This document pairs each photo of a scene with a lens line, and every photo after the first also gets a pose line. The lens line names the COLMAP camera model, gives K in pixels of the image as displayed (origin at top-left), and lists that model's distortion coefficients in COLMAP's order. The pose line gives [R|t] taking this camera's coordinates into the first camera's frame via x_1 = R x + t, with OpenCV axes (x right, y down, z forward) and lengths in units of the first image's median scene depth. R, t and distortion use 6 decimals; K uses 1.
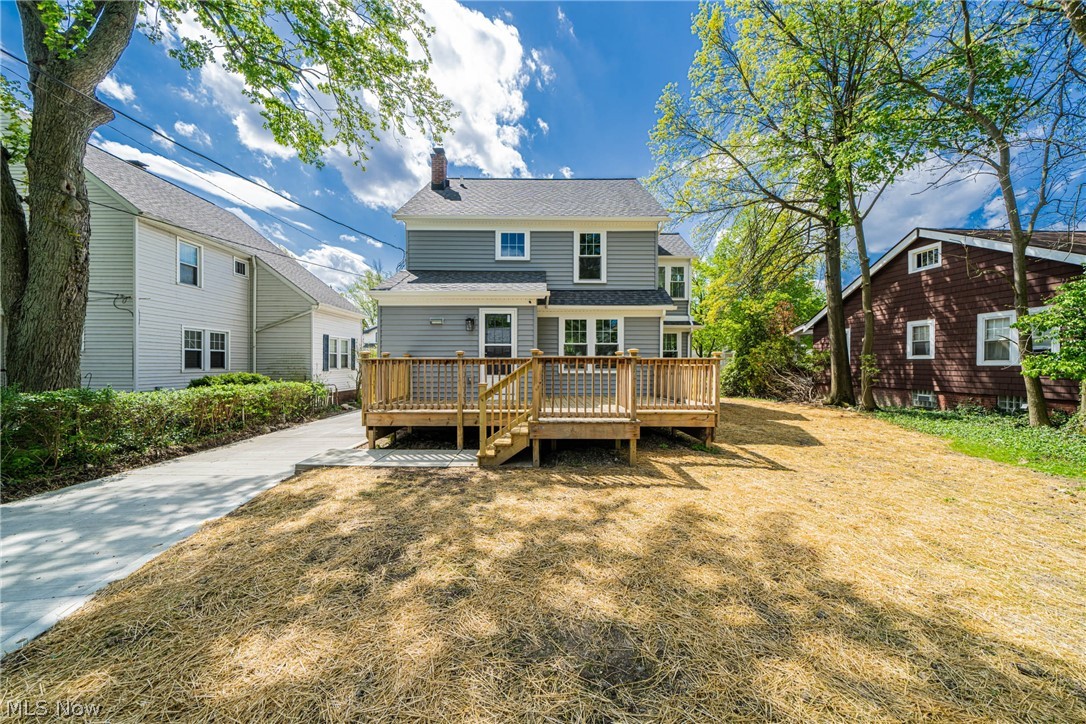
lens RADIAL K [[376.0, 0, 545.2], [0, 376.0, 367.5], [0, 0, 1]] dist [0.000091, -0.000217]
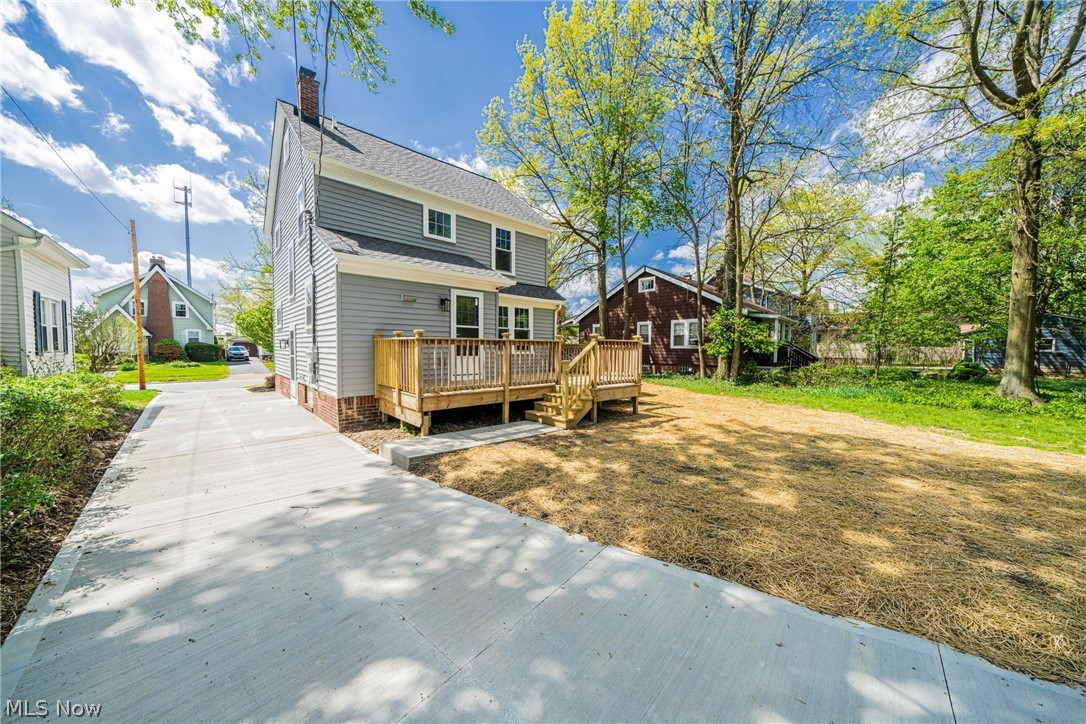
lens RADIAL K [[376.0, 0, 549.2], [0, 376.0, 362.3], [0, 0, 1]] dist [0.000091, -0.000217]
pose [[0.728800, -0.021023, 0.684404, -0.655444], [-0.003046, 0.999419, 0.033942, 0.002366], [-0.684720, -0.026821, 0.728313, 0.089010]]
